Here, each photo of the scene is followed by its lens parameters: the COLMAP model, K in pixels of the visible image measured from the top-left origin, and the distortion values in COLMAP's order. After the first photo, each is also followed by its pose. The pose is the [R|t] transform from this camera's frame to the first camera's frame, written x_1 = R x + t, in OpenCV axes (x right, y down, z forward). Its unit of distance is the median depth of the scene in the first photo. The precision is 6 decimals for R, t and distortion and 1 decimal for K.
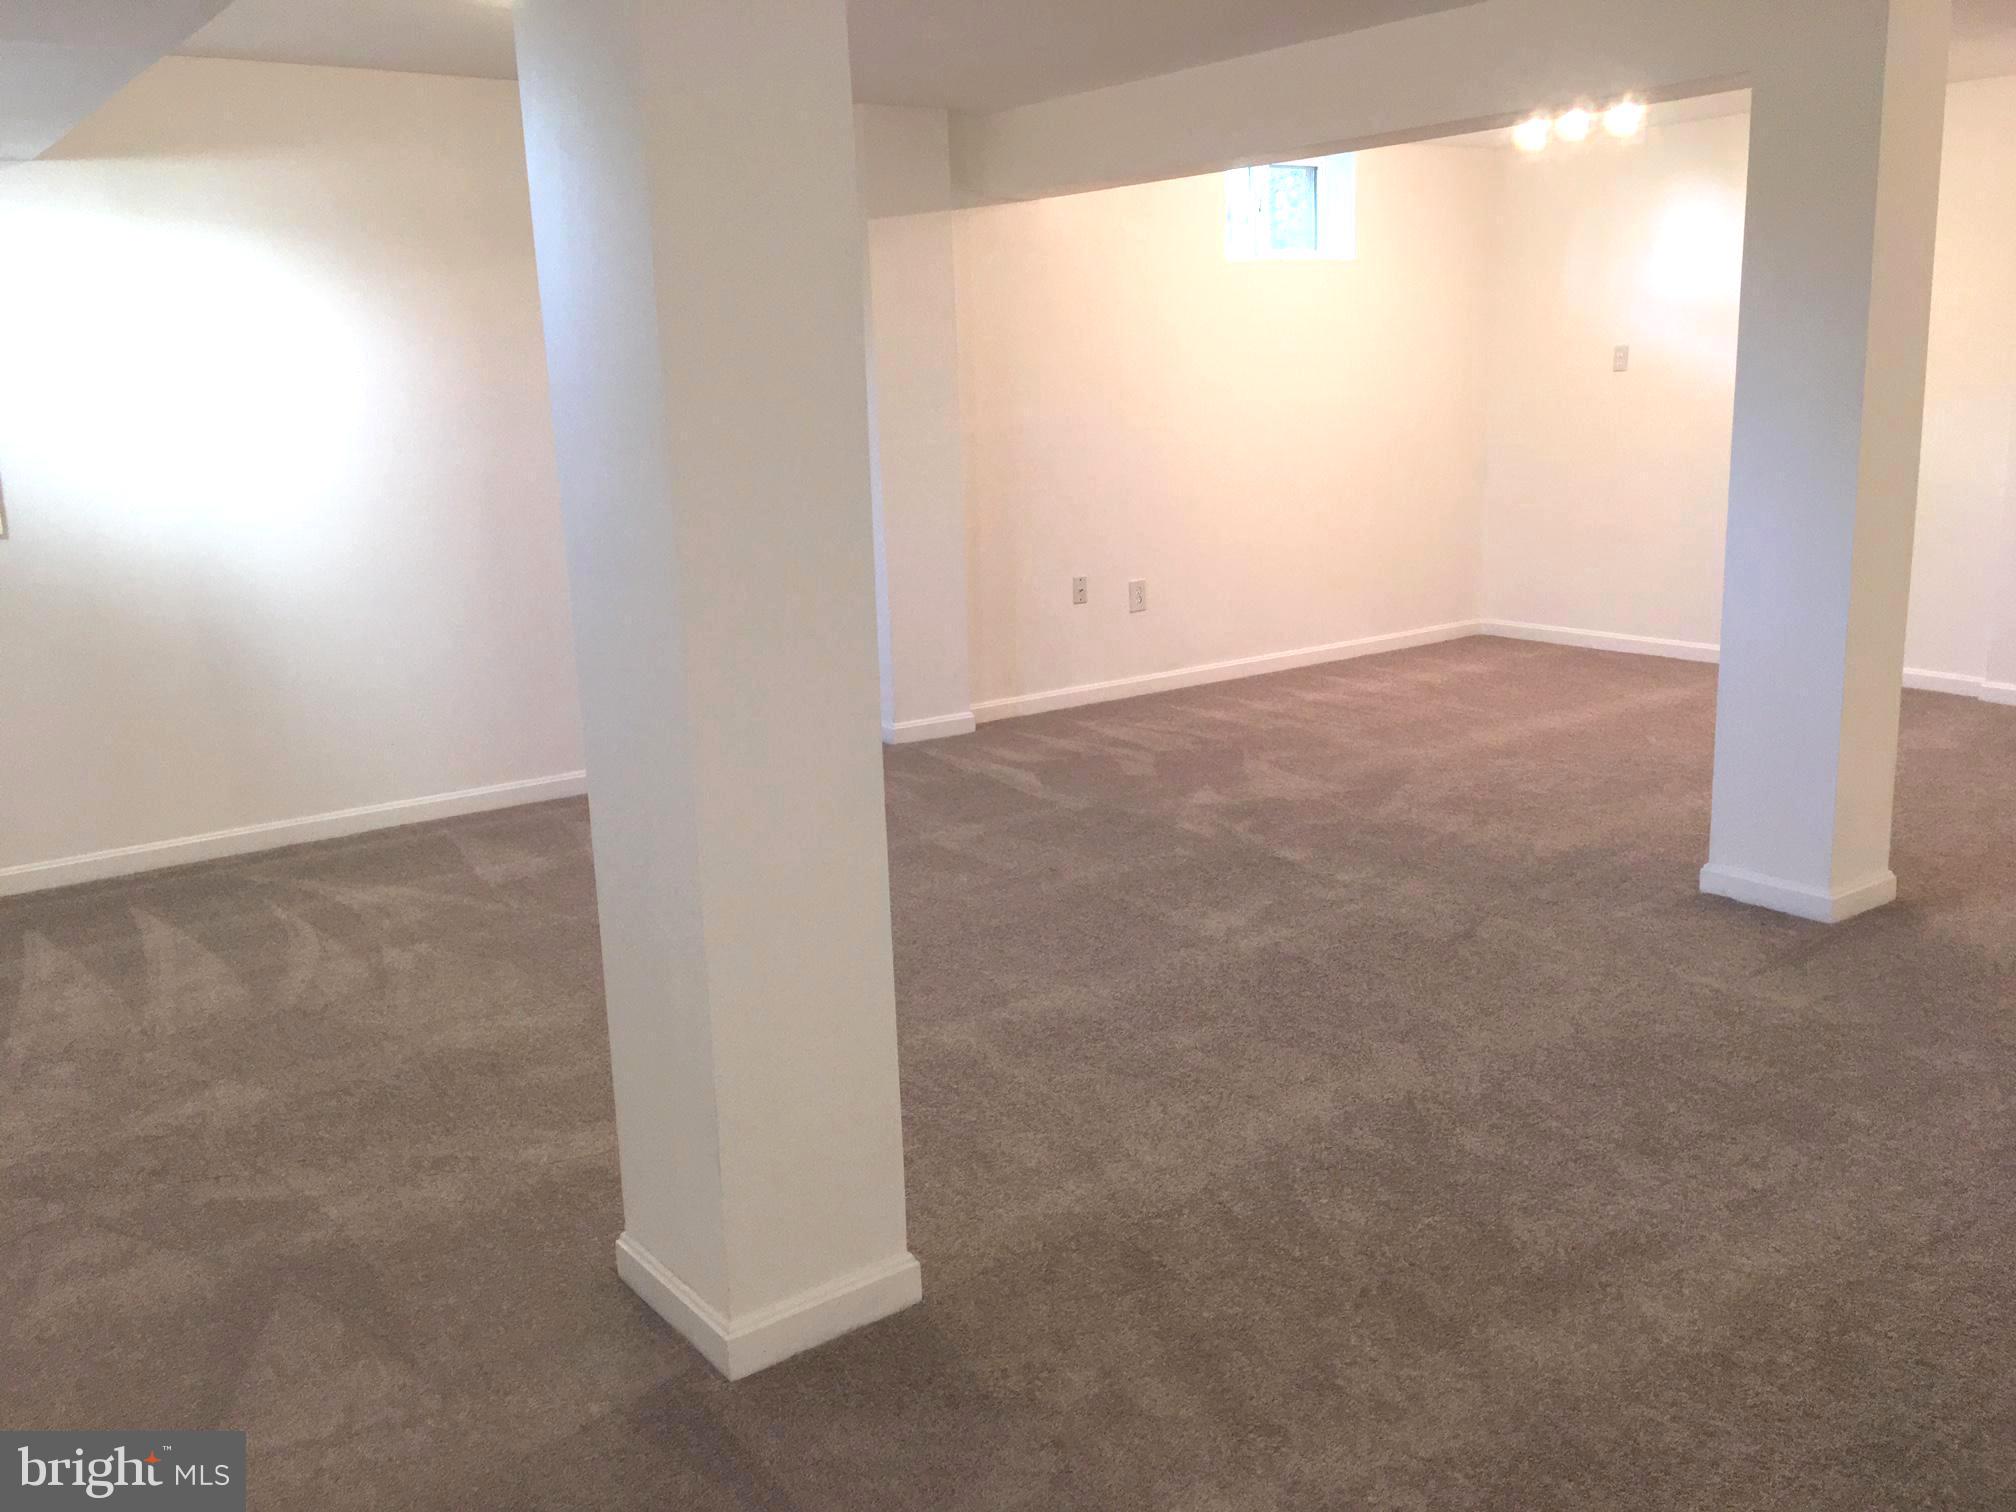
lens RADIAL K [[1709.9, 0, 1007.6], [0, 1709.9, 734.1], [0, 0, 1]] dist [0.092075, -0.124045]
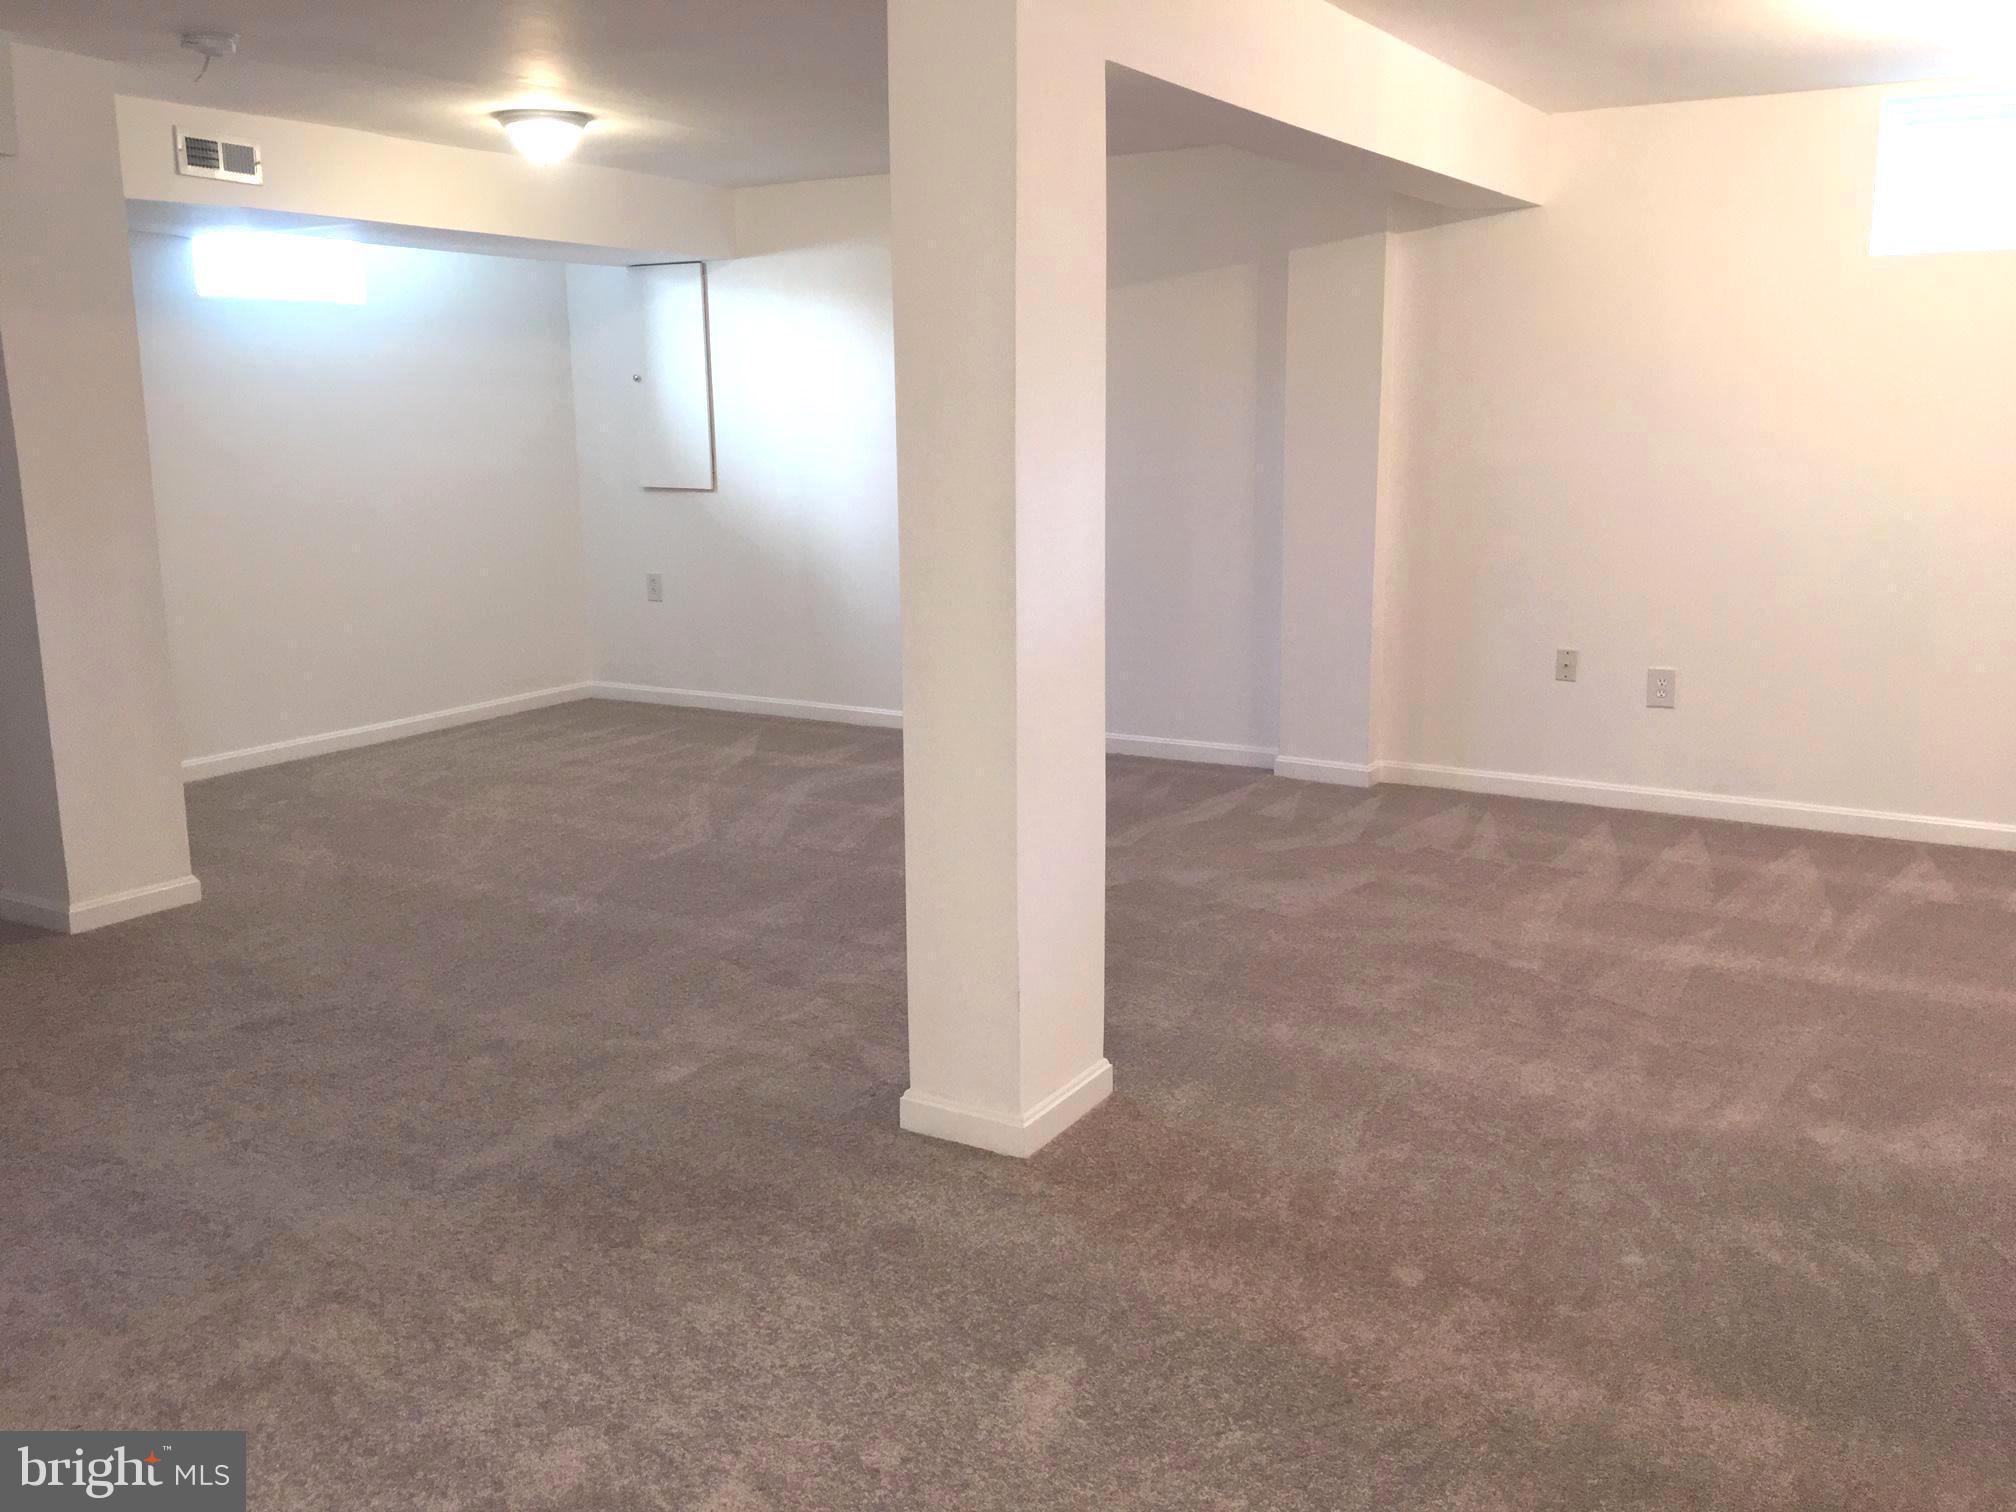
lens RADIAL K [[1709.9, 0, 1007.6], [0, 1709.9, 734.1], [0, 0, 1]] dist [0.092075, -0.124045]
pose [[0.401894, 0.202175, -0.893088, 0.704051], [-0.201533, 0.970936, 0.129107, -0.106183], [0.893233, 0.128099, 0.430958, 0.396587]]
